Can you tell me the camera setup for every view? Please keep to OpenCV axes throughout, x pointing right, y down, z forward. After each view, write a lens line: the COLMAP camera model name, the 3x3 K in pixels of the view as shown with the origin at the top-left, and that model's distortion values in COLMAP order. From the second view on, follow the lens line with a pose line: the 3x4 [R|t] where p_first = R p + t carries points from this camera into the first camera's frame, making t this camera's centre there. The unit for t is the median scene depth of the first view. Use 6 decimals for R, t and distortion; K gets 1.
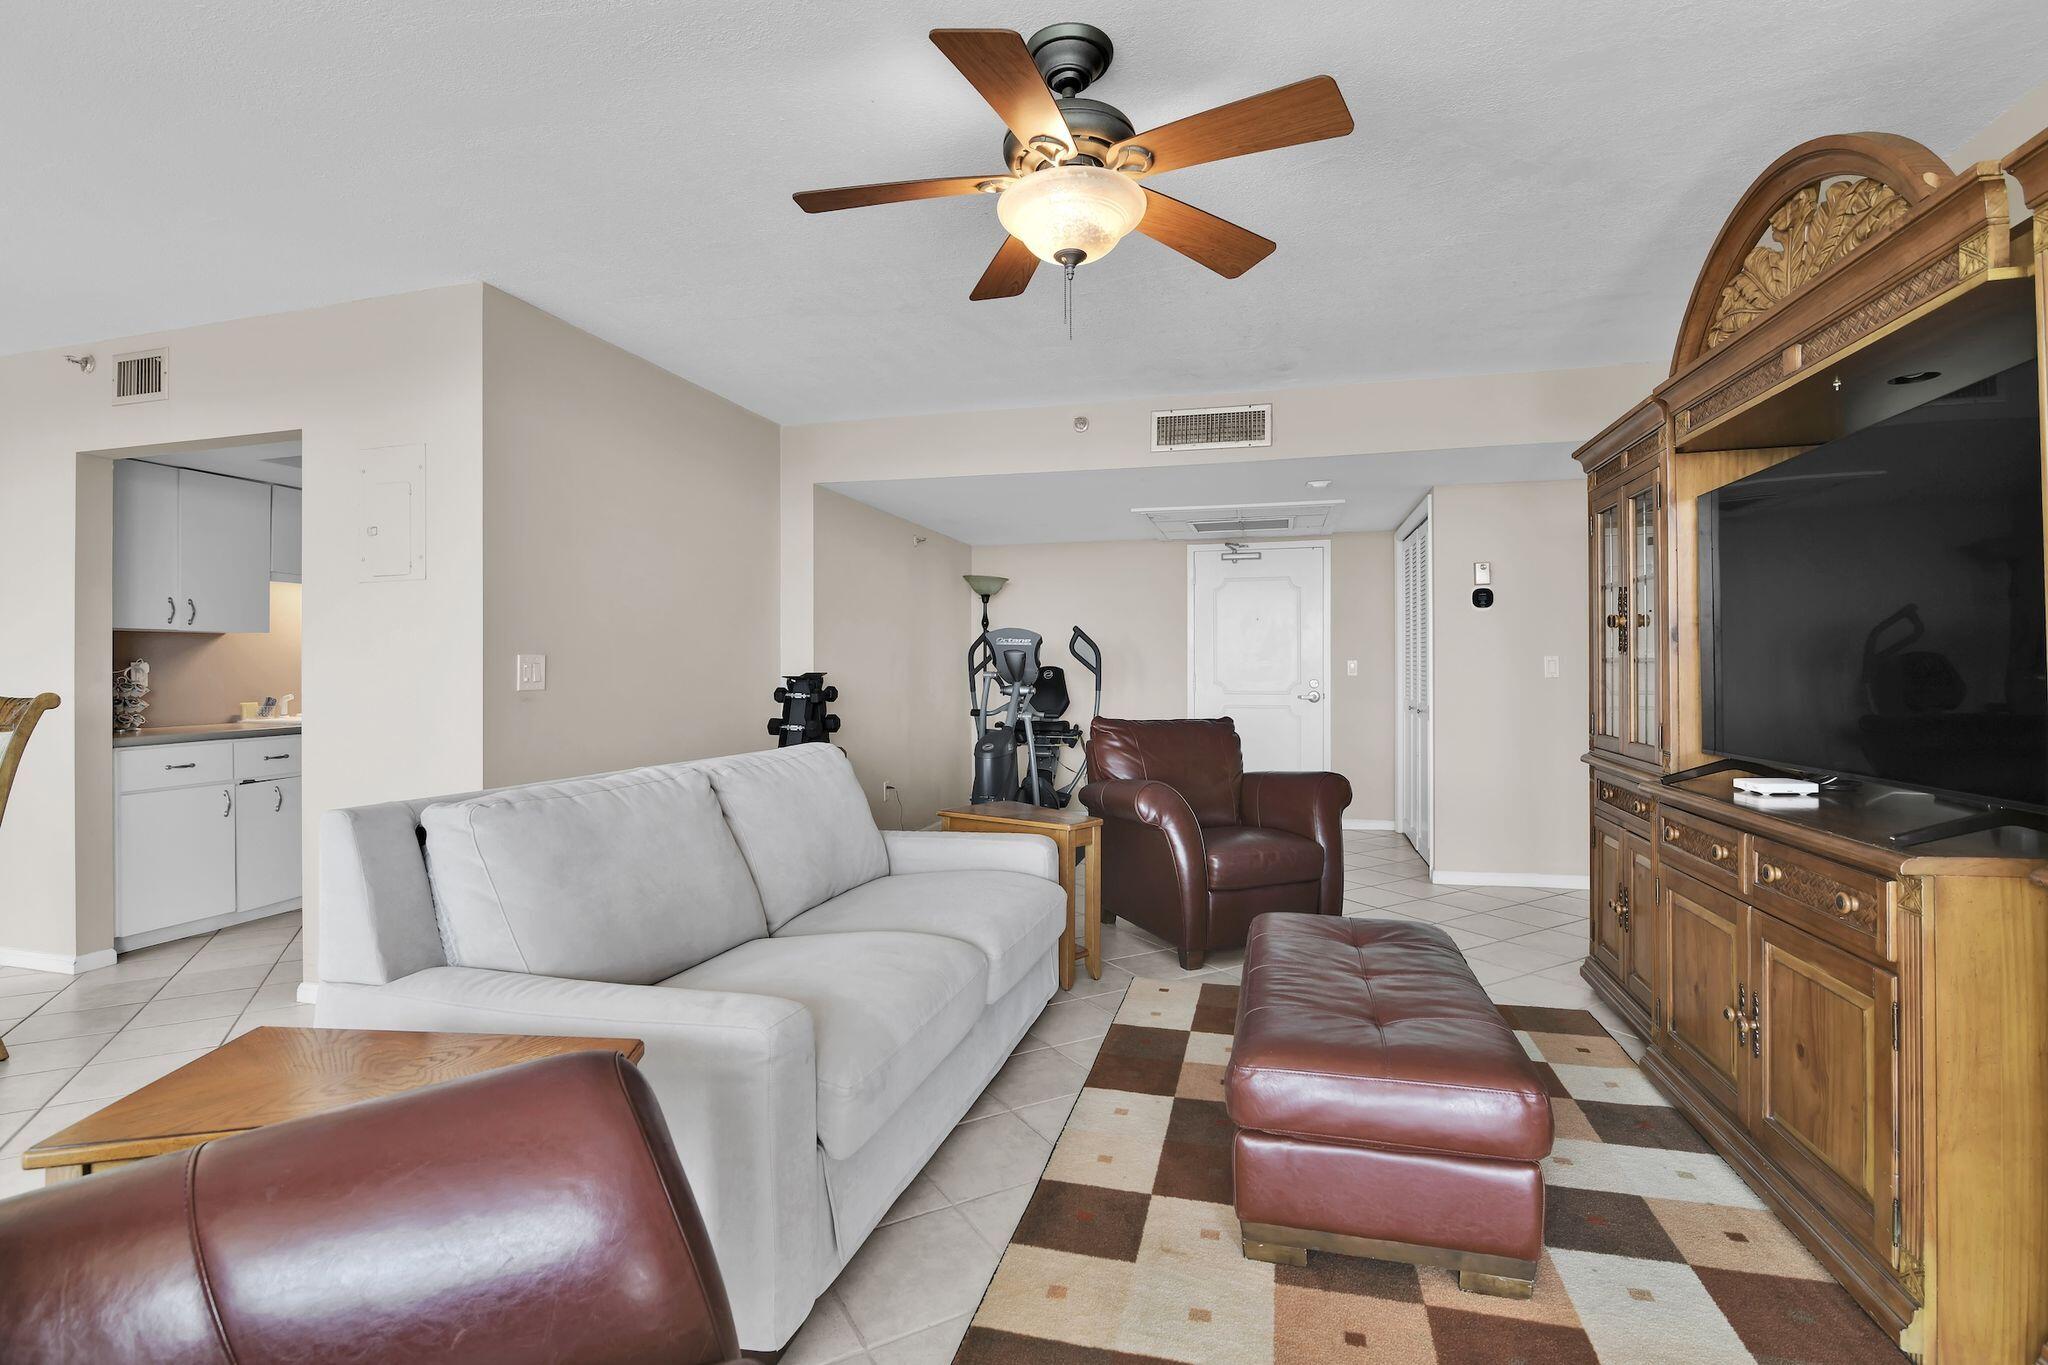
lens RADIAL K [[952.9, 0, 1024.0], [0, 952.9, 682.5], [0, 0, 1]] dist [0.000326, -0.000175]
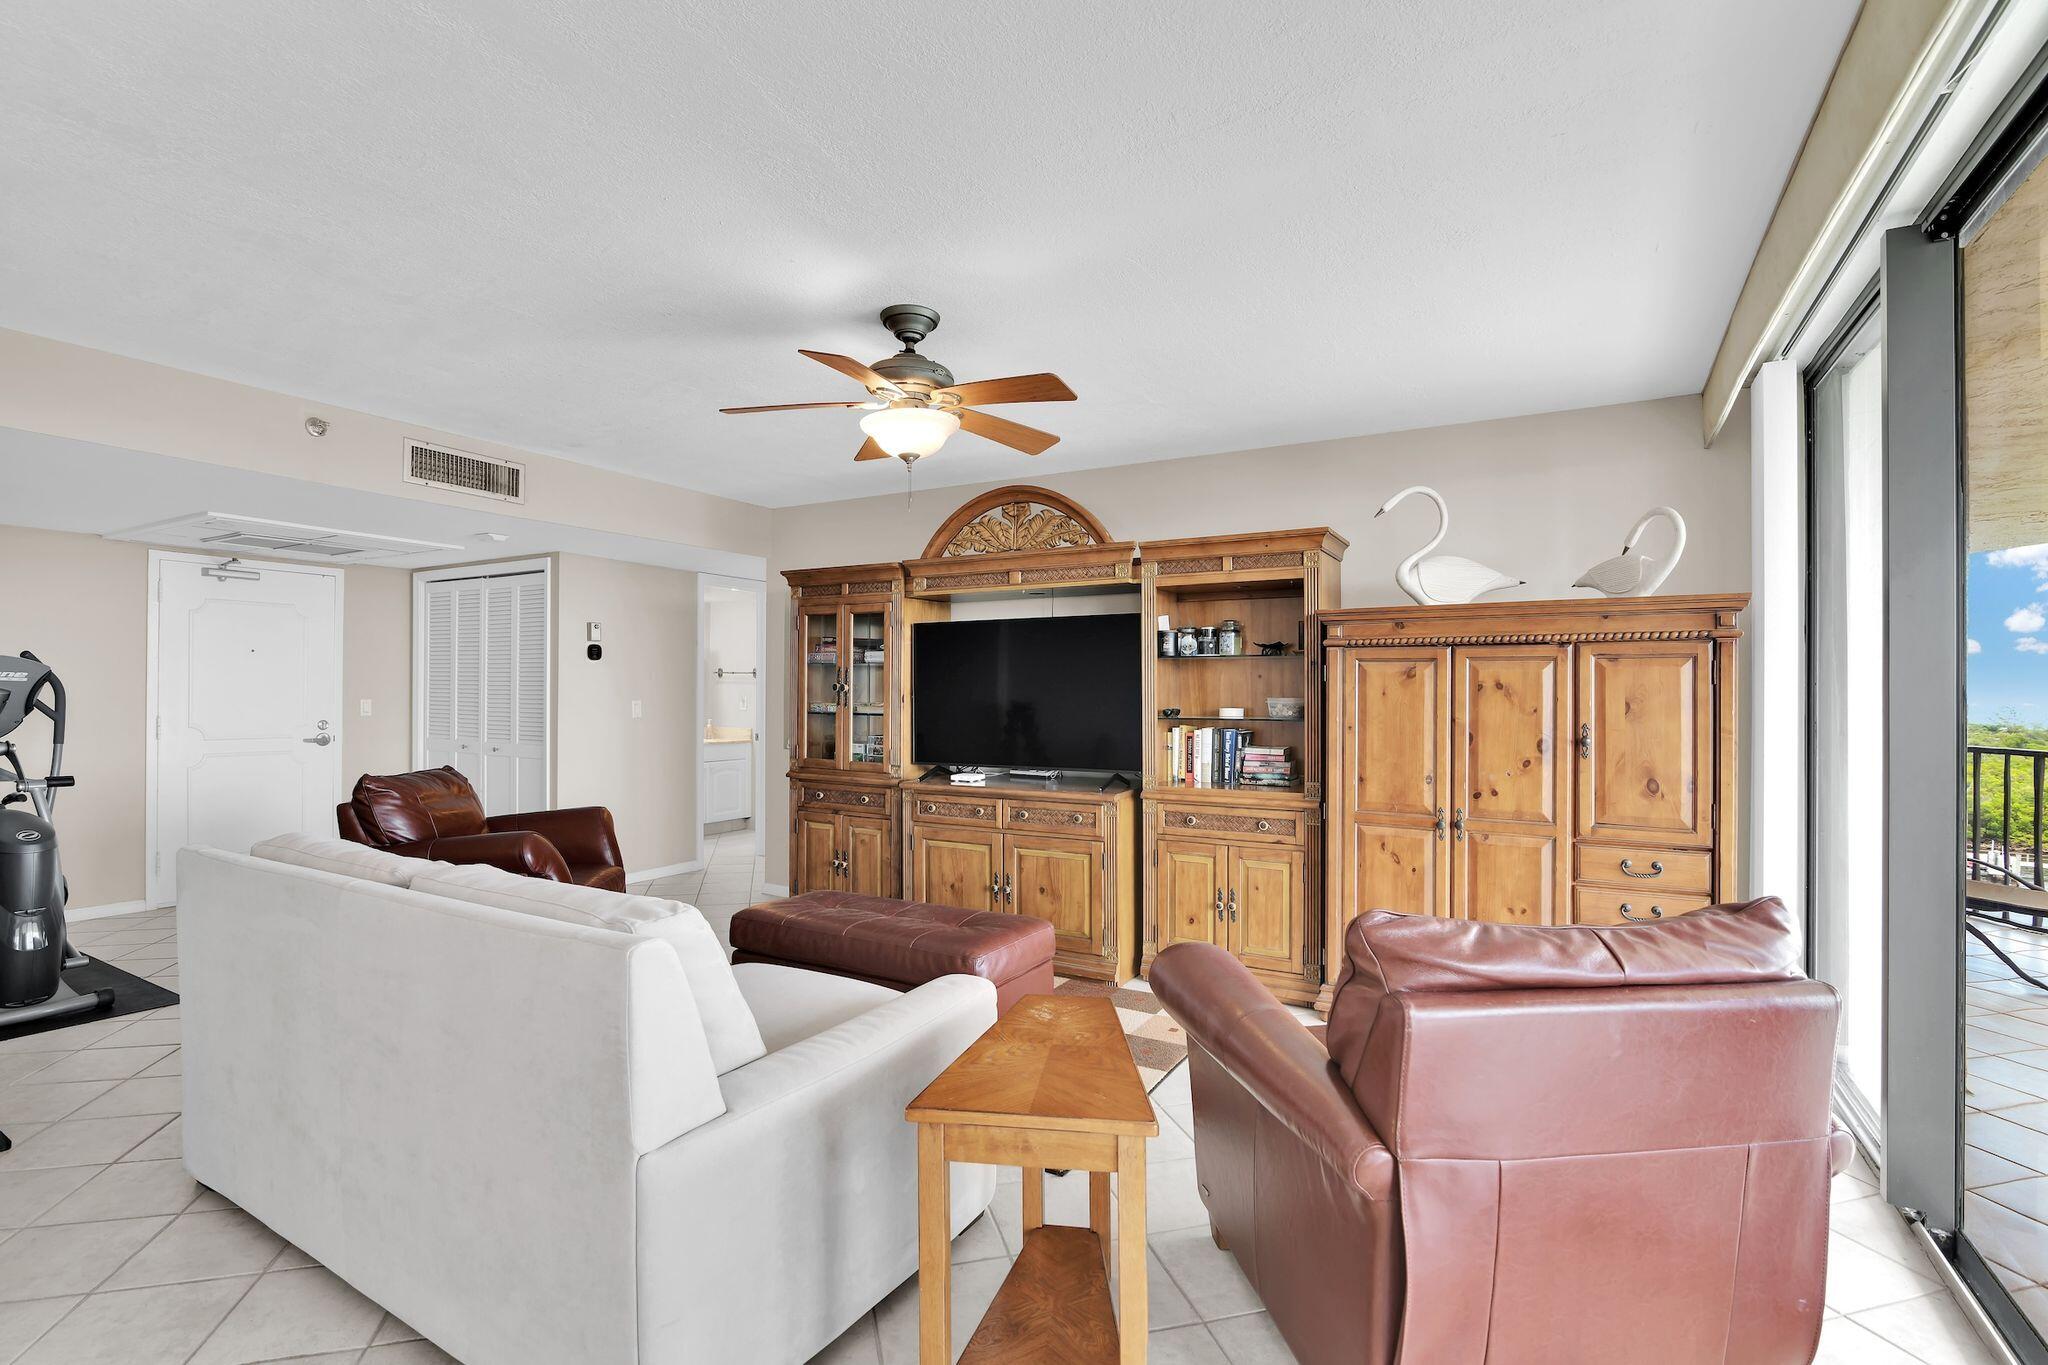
lens RADIAL K [[934.7, 0, 1014.8], [0, 934.7, 694.6], [0, 0, 1]] dist [-0.009459, 0.000030]
pose [[0.280737, 0.005854, 0.959767, -0.566897], [0.007079, 0.999942, -0.008170, -0.025308], [-0.959759, 0.009088, 0.280679, 0.186930]]
